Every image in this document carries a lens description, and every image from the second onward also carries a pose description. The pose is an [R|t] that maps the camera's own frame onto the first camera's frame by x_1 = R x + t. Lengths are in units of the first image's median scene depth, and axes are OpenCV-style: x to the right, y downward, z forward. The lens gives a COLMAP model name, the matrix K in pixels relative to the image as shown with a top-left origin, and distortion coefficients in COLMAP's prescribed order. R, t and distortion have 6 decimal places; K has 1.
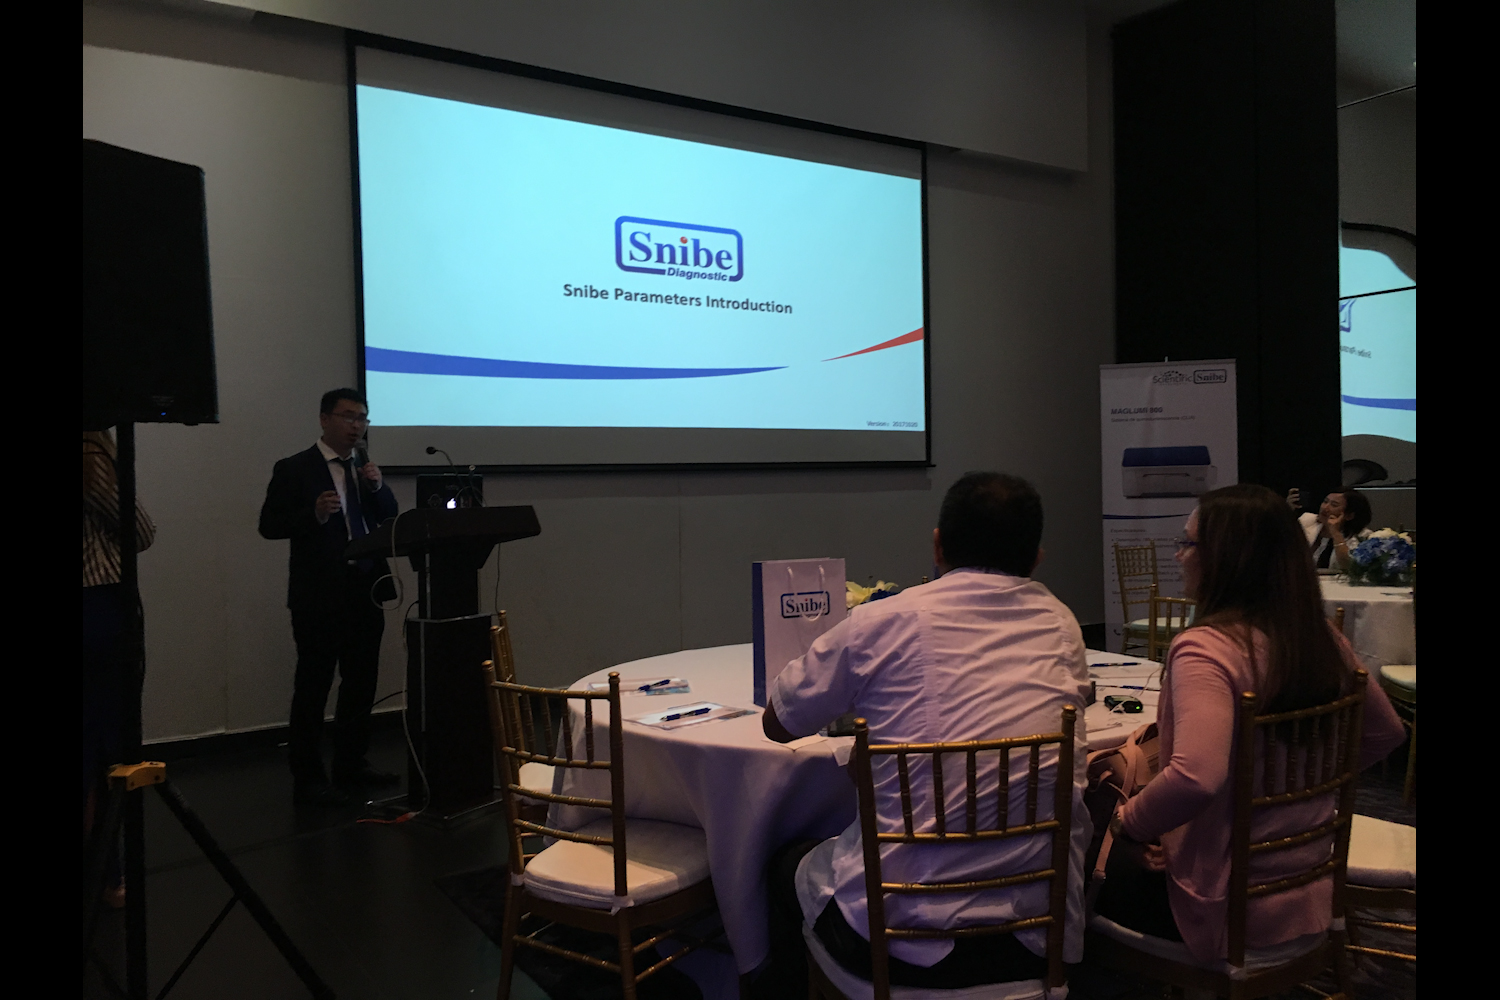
lens RADIAL K [[1236.9, 0, 741.0], [0, 1236.9, 512.0], [0, 0, 1]] dist [0.089575, -0.120862]
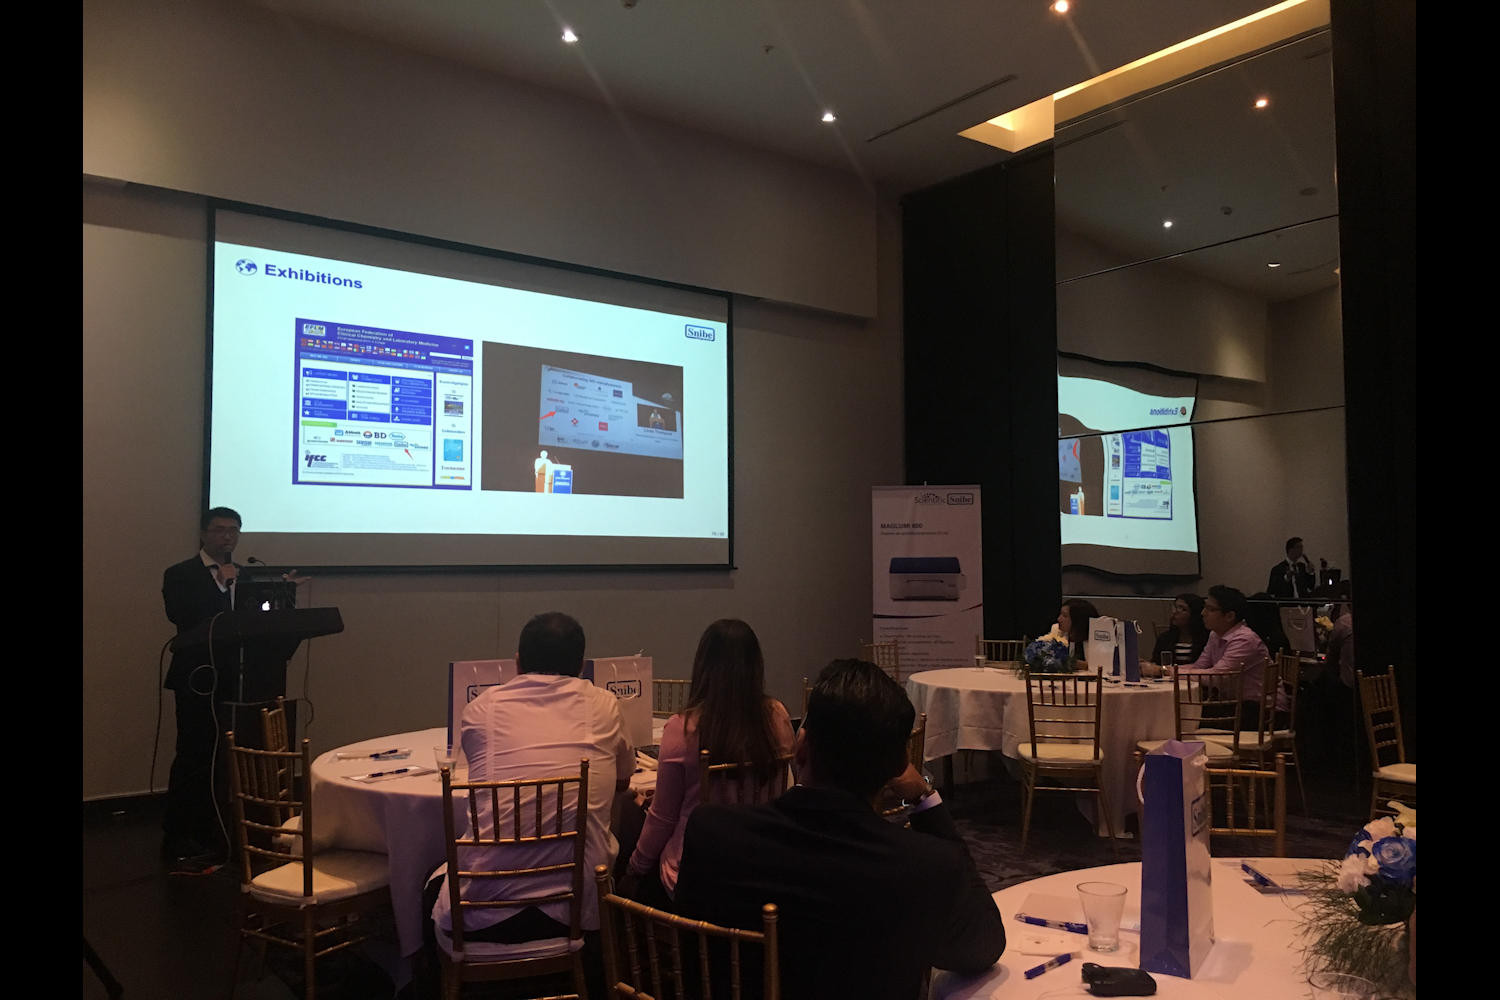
lens RADIAL K [[1236.9, 0, 752.9], [0, 1236.9, 502.8], [0, 0, 1]] dist [0.089575, -0.120862]
pose [[0.996625, 0.020792, 0.079414, 0.090528], [-0.014783, 0.997034, -0.075526, -0.013695], [-0.080748, 0.074097, 0.993977, -0.160819]]
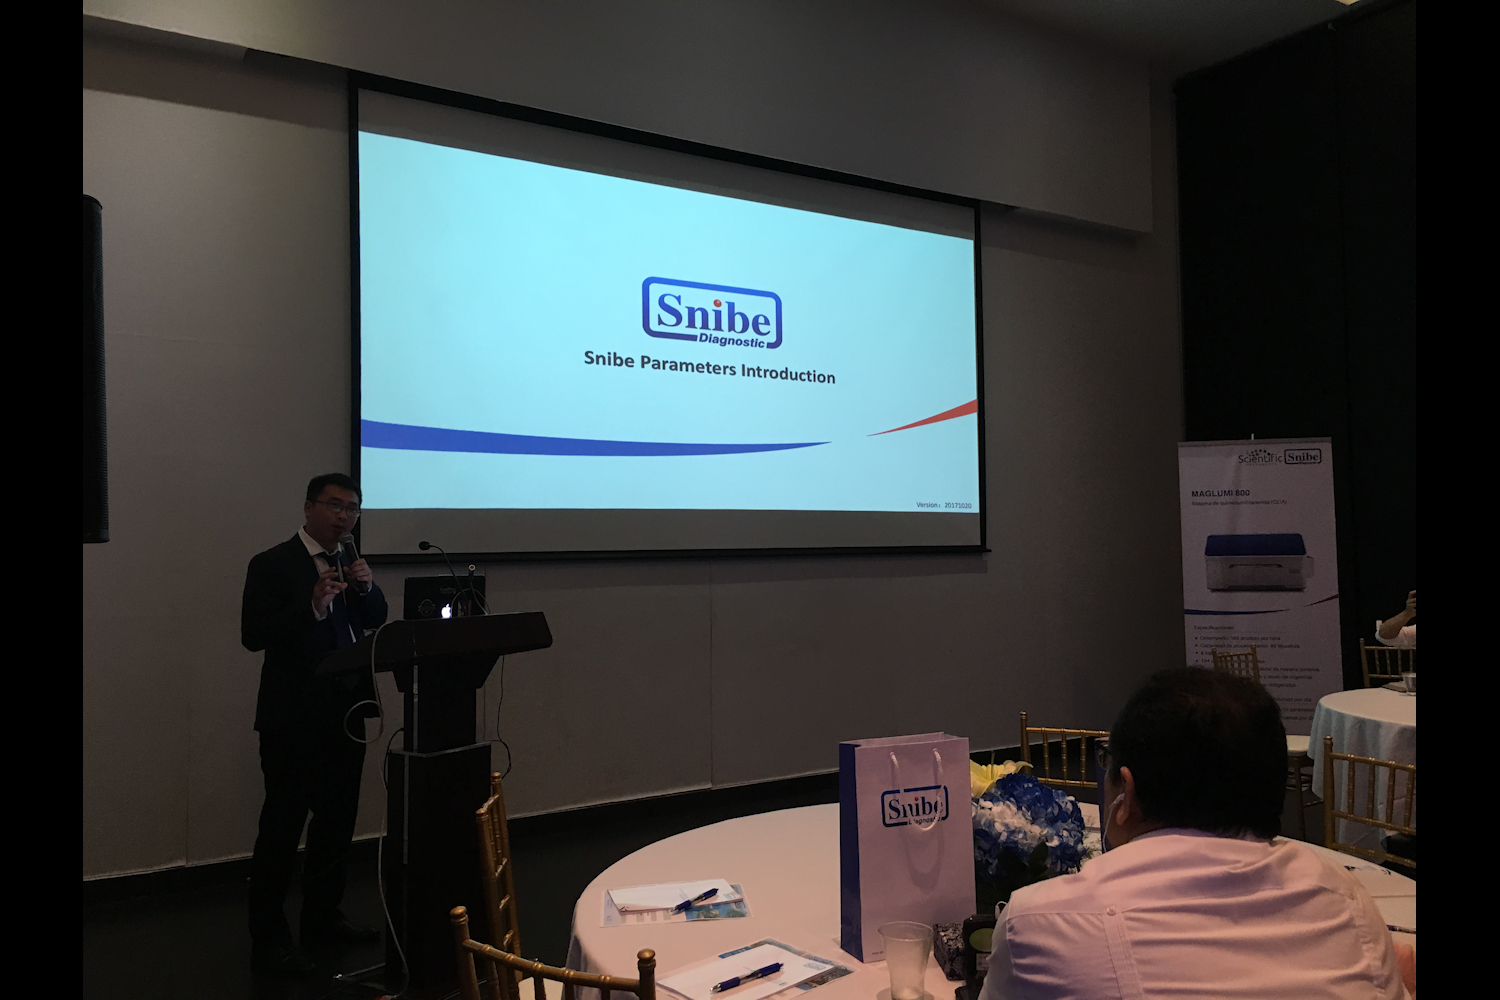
lens RADIAL K [[1236.9, 0, 737.6], [0, 1236.9, 499.4], [0, 0, 1]] dist [0.089575, -0.120862]
pose [[0.999816, 0.006784, -0.017933, -0.014069], [-0.007866, 0.998107, -0.061002, -0.020772], [0.017485, 0.061131, 0.997977, 0.104782]]
